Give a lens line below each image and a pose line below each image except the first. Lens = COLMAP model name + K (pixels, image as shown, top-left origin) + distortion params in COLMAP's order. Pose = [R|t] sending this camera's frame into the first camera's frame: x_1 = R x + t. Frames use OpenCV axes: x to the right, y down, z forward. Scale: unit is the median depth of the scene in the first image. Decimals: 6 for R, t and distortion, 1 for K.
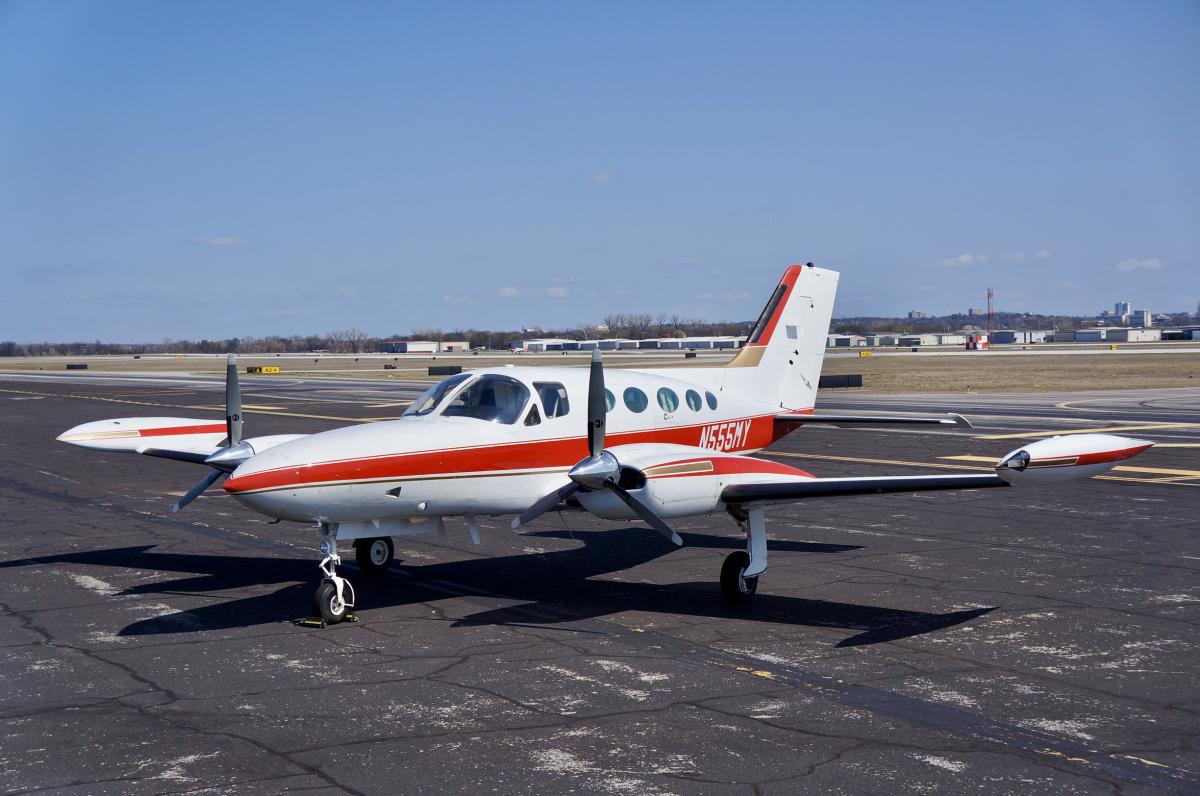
lens RADIAL K [[1799.0, 0, 595.4], [0, 1799.0, 399.0], [0, 0, 1]] dist [0.227430, 0.135983]
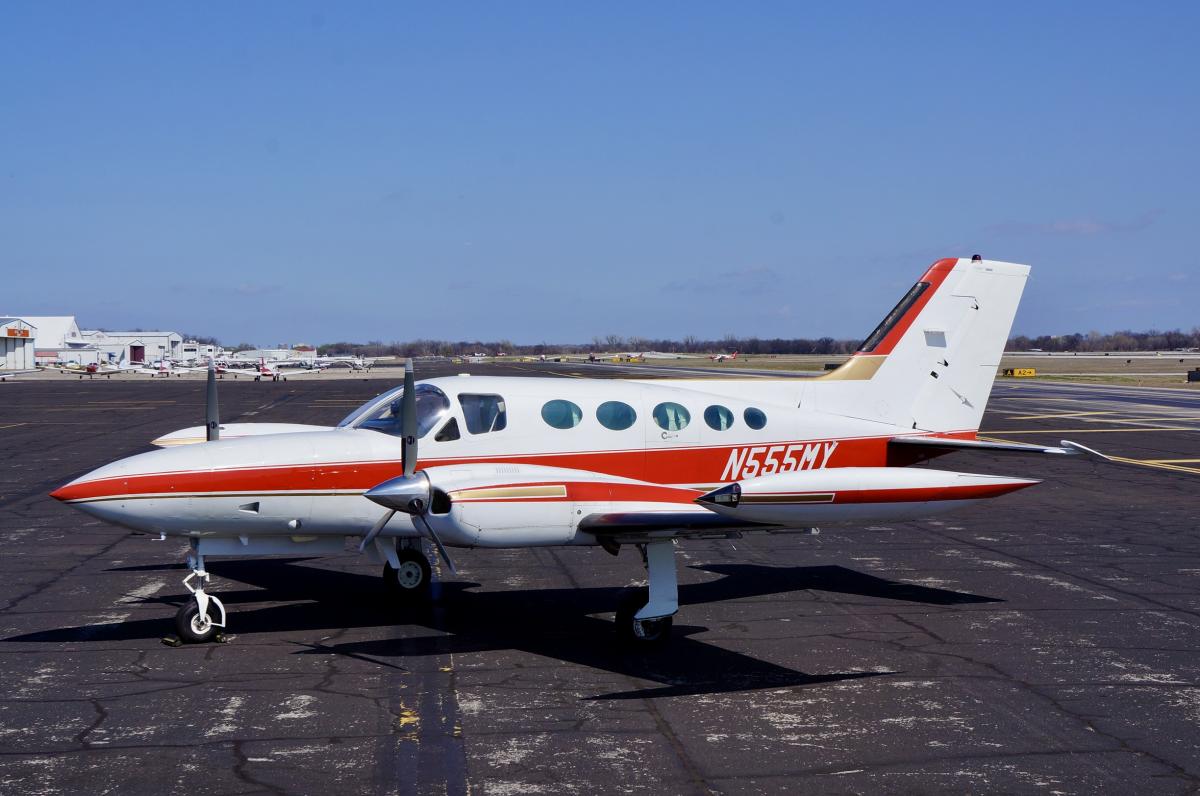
lens RADIAL K [[2130.9, 0, 600.0], [0, 2130.9, 398.0], [0, 0, 1]] dist [0.295269, 0.011411]
pose [[0.917487, 0.018668, -0.397327, 0.496773], [-0.020125, 0.999797, 0.000502, -0.009838], [0.397256, 0.007535, 0.917677, 0.039136]]
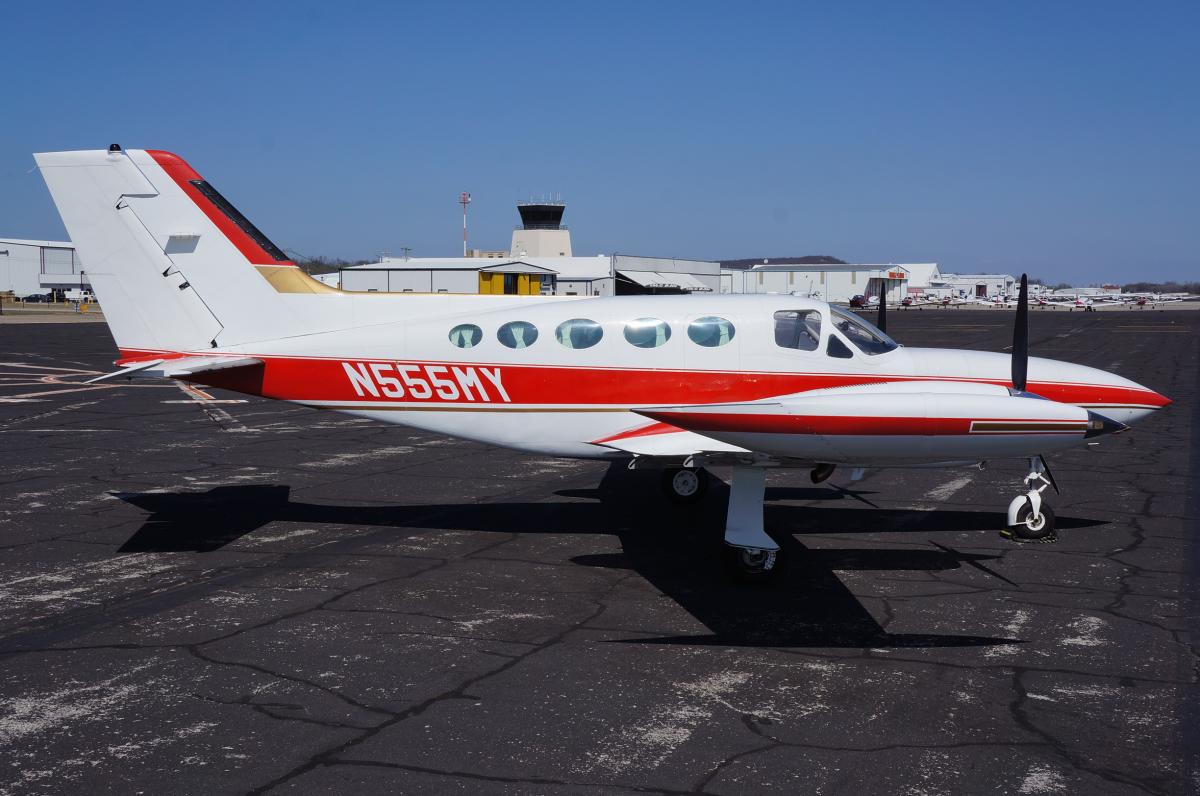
lens RADIAL K [[1559.5, 0, 600.0], [0, 1559.5, 398.0], [0, 0, 1]] dist [0.107544, 0.282983]
pose [[0.654080, 0.069988, -0.753181, 0.372344], [-0.036556, 0.997472, 0.060941, -0.004377], [0.755542, -0.012327, 0.654985, 0.250750]]
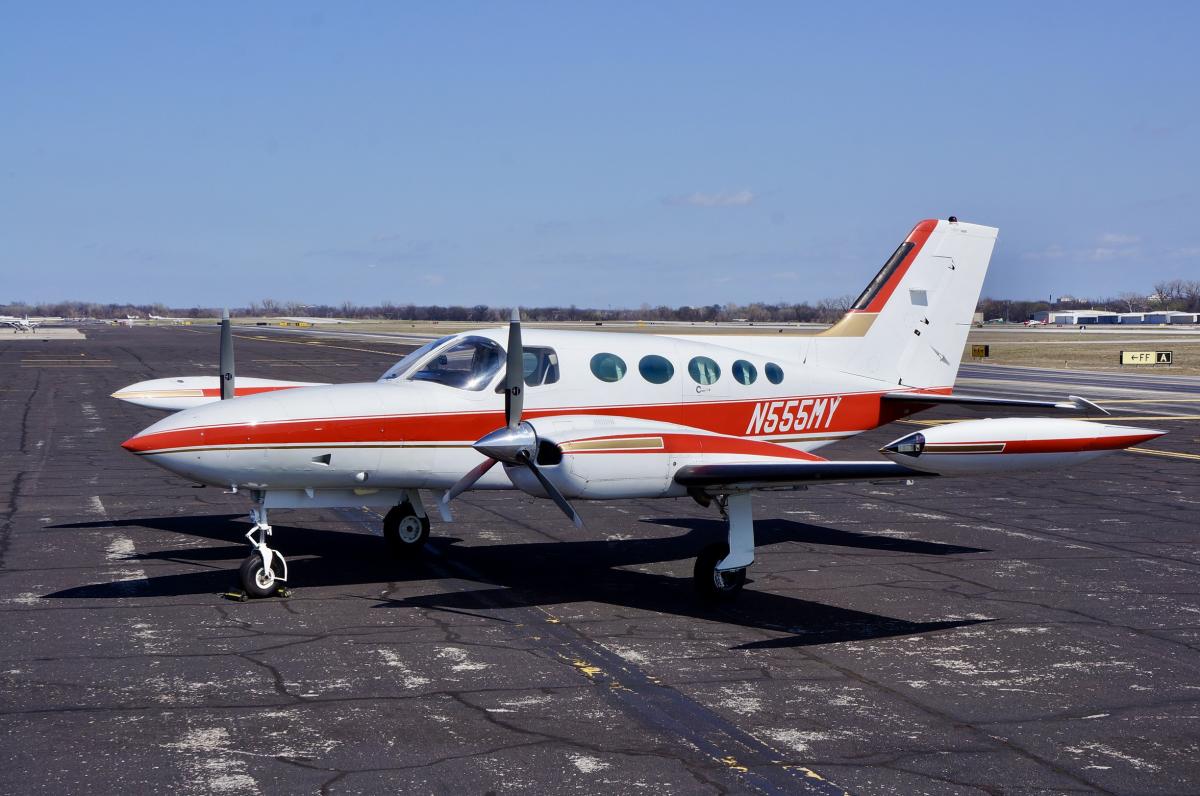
lens RADIAL K [[2082.4, 0, 600.0], [0, 2082.4, 398.0], [0, 0, 1]] dist [0.284082, 0.166153]
pose [[0.968977, 0.029064, -0.245435, 0.286205], [-0.026609, 0.999557, 0.013312, 0.001962], [0.245713, -0.006368, 0.969322, -0.006469]]
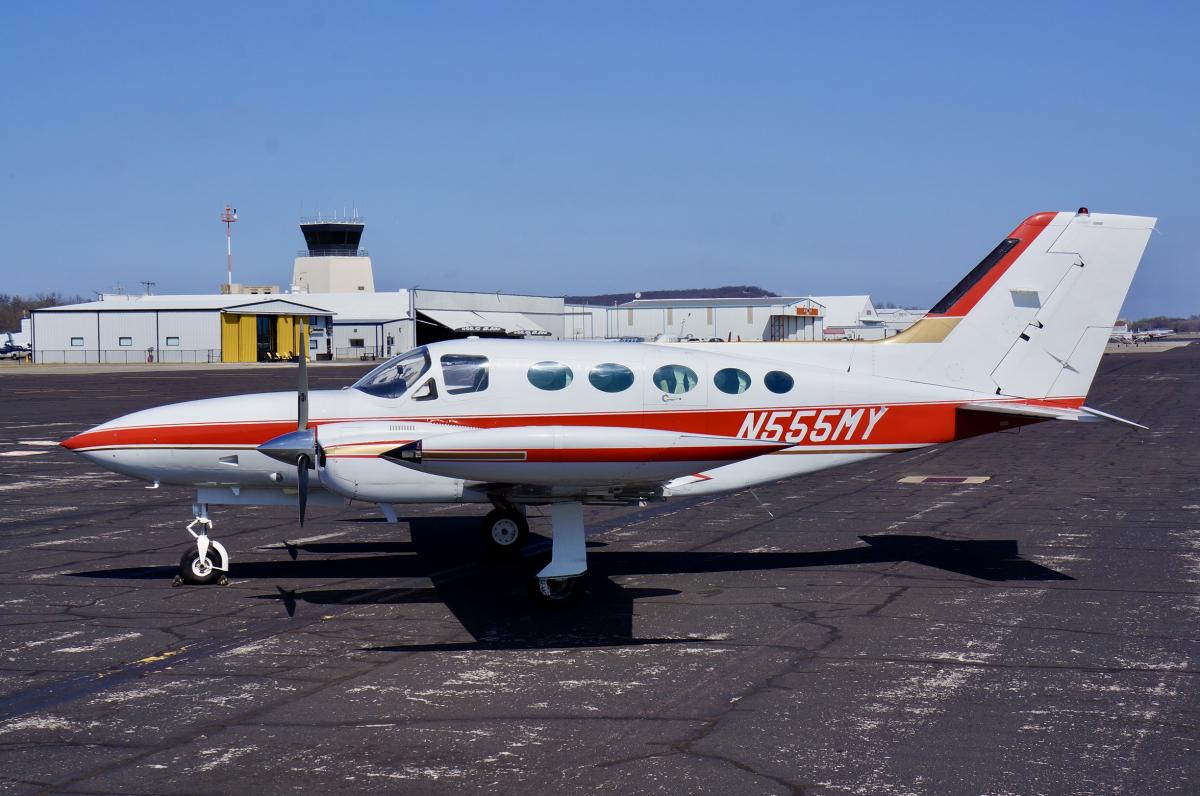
lens RADIAL K [[2082.4, 0, 600.0], [0, 2082.4, 398.0], [0, 0, 1]] dist [0.284082, 0.166153]
pose [[0.708447, 0.030443, -0.705107, 0.857046], [-0.022714, 0.999535, 0.020334, -0.011875], [0.705399, 0.001611, 0.708809, 0.306392]]
